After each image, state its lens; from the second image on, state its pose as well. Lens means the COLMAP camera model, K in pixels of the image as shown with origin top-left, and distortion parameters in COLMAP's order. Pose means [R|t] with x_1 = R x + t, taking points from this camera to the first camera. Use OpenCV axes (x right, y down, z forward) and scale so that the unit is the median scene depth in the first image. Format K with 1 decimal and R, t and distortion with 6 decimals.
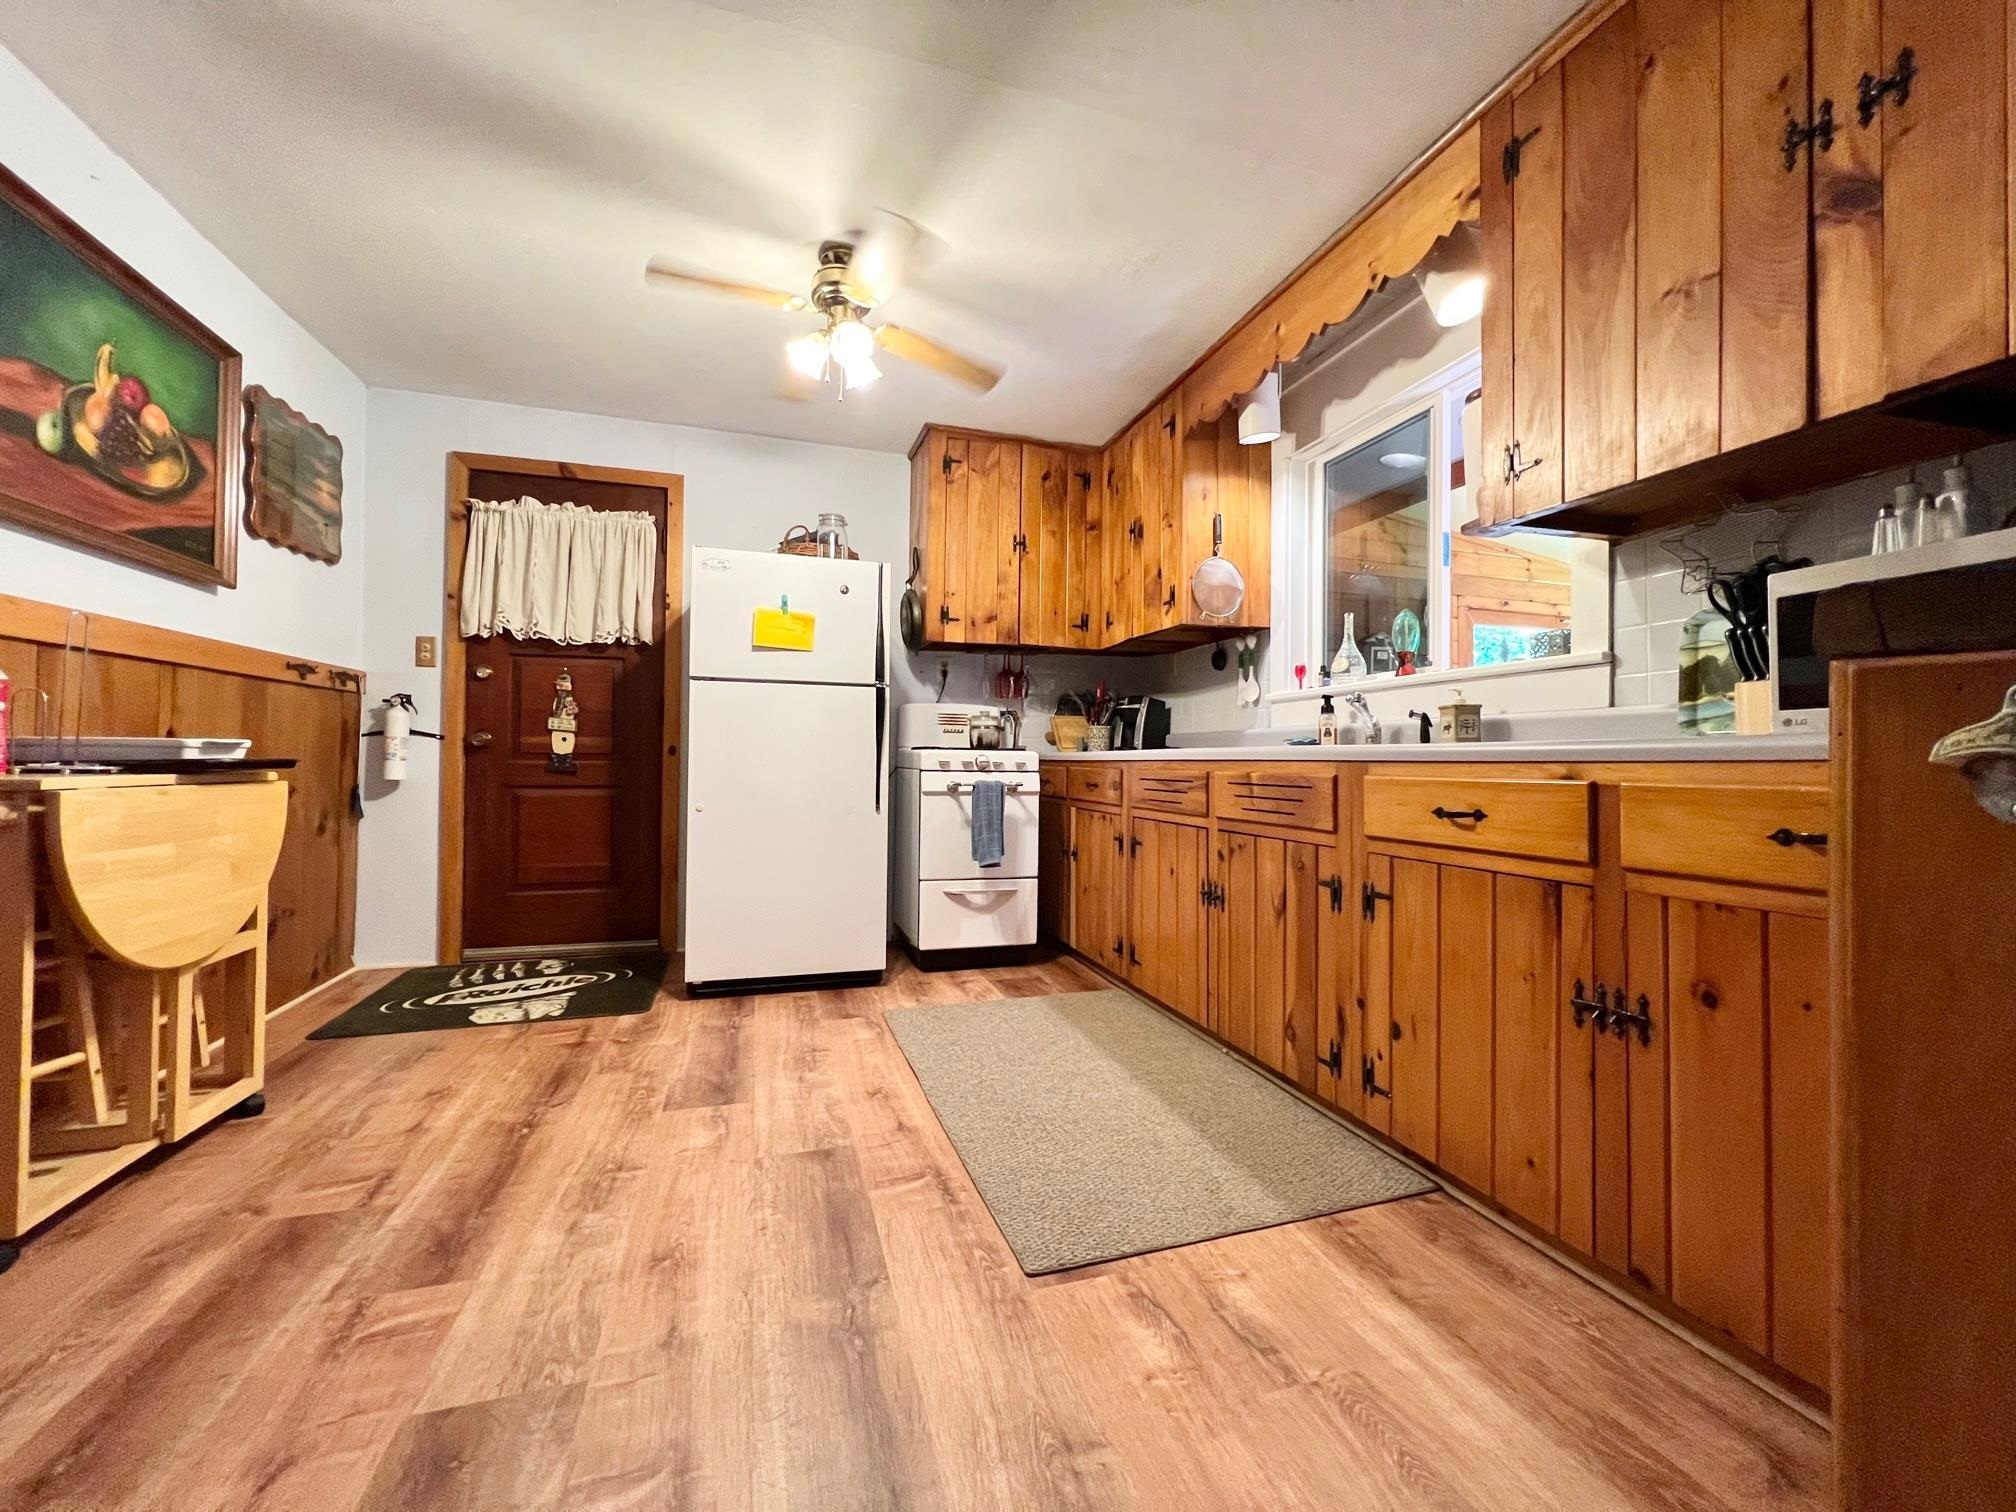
lens RADIAL K [[802.7, 0, 1008.1], [0, 802.7, 751.8], [0, 0, 1]] dist [-0.003207, 0.000119]
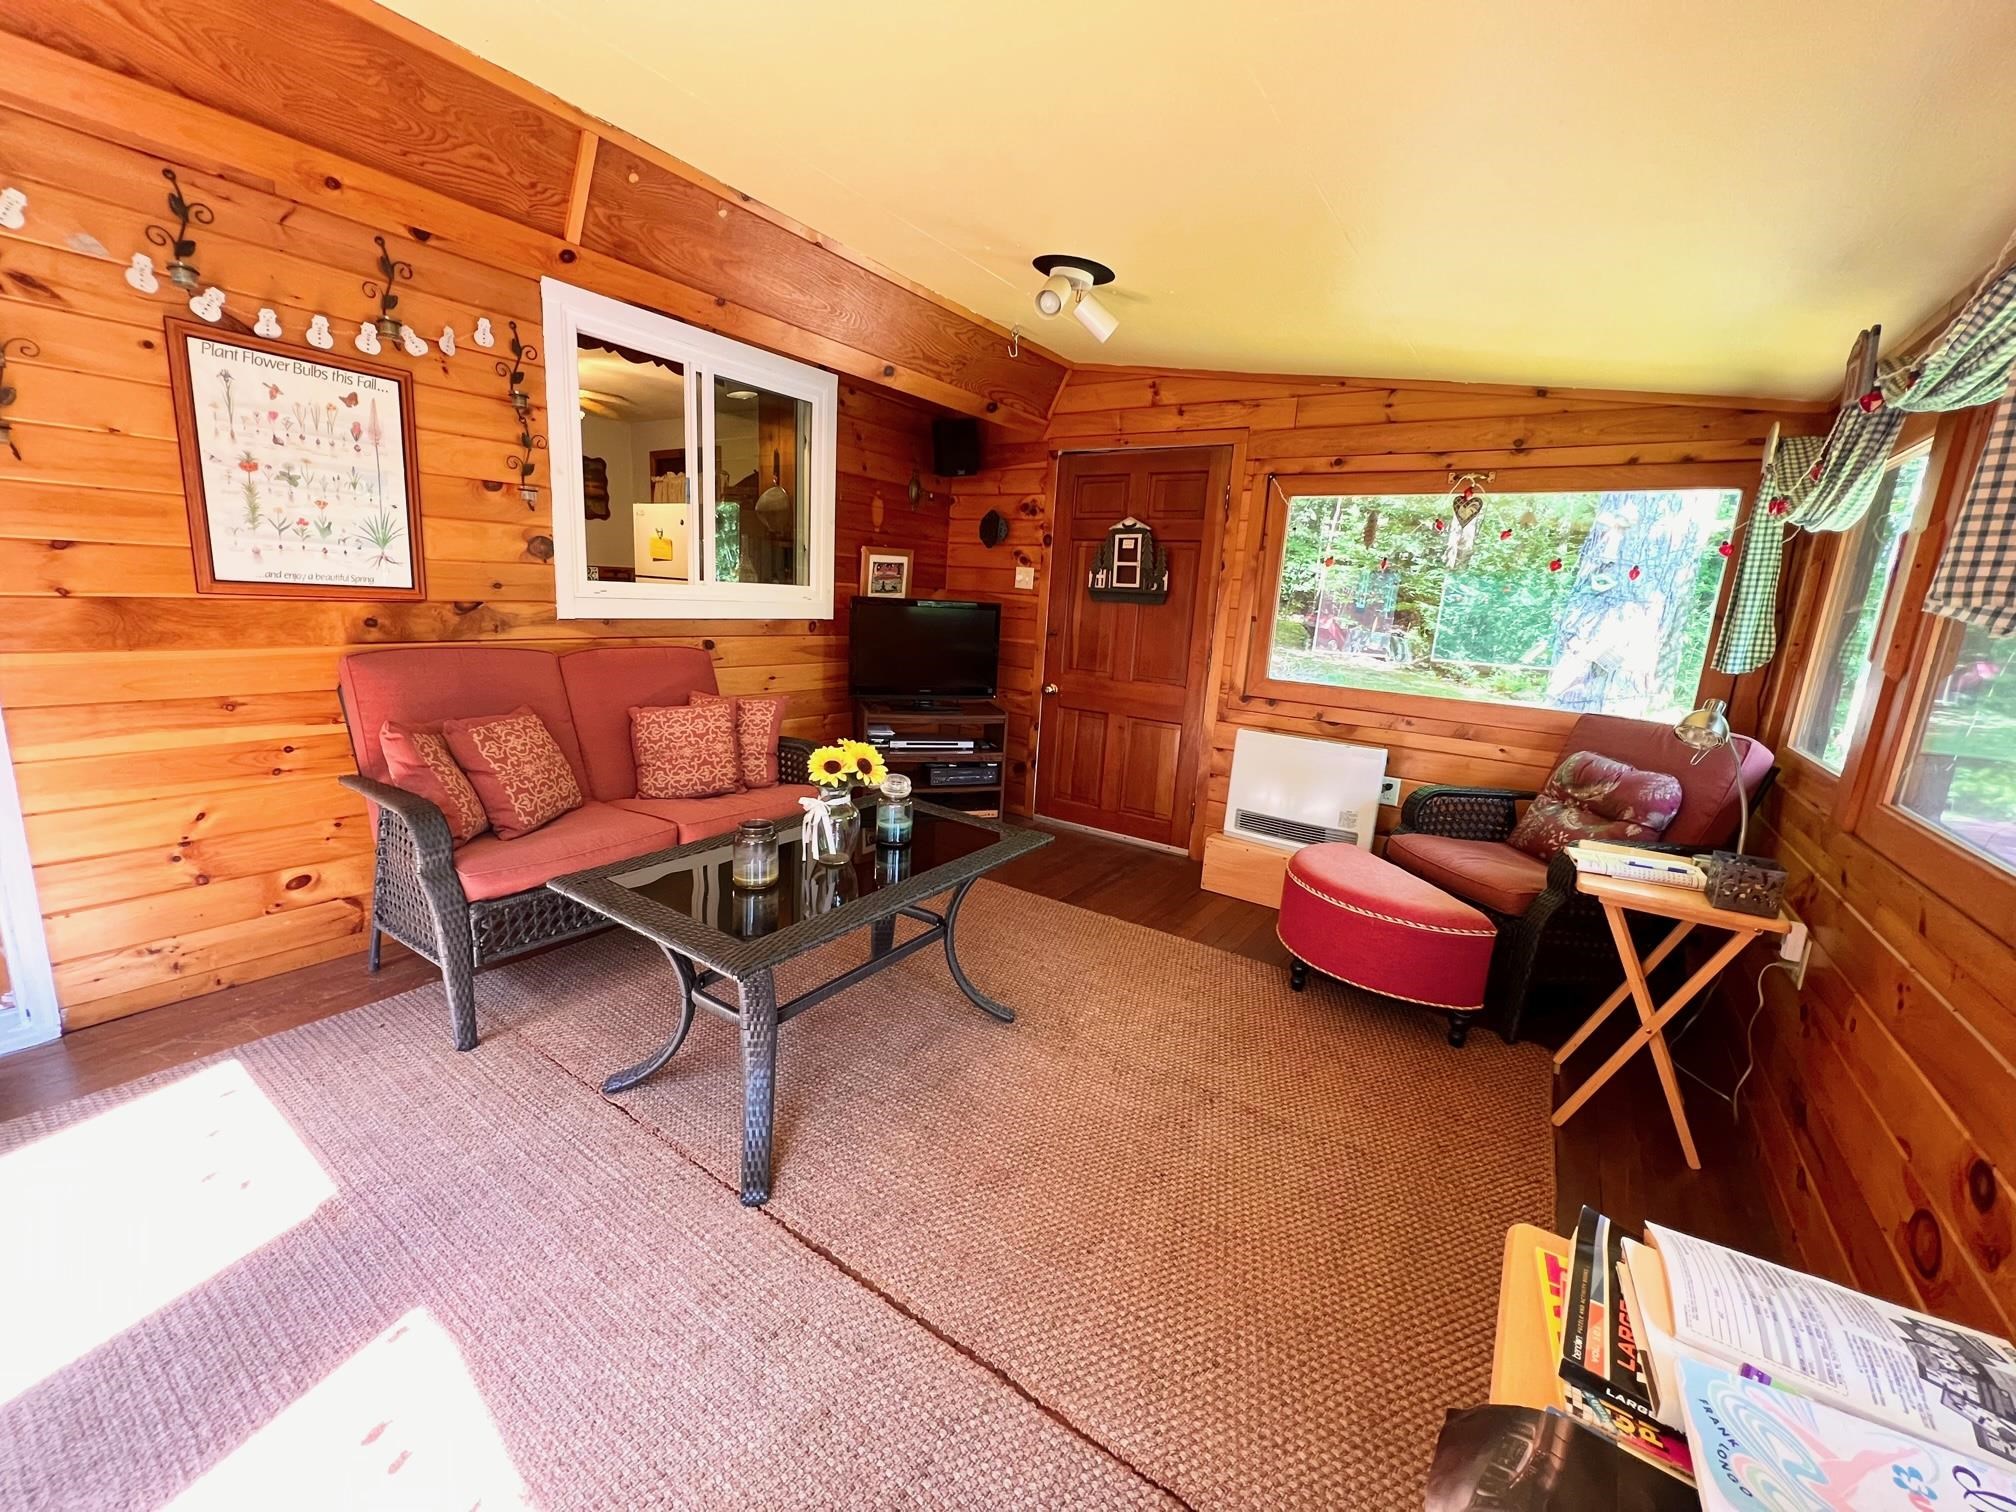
lens RADIAL K [[802.7, 0, 1006.0], [0, 802.7, 754.6], [0, 0, 1]] dist [-0.003207, 0.000119]
pose [[0.615514, 0.182443, -0.766718, 2.021967], [-0.040680, 0.978895, 0.200274, -0.114867], [0.787075, -0.092081, 0.609945, 0.578151]]
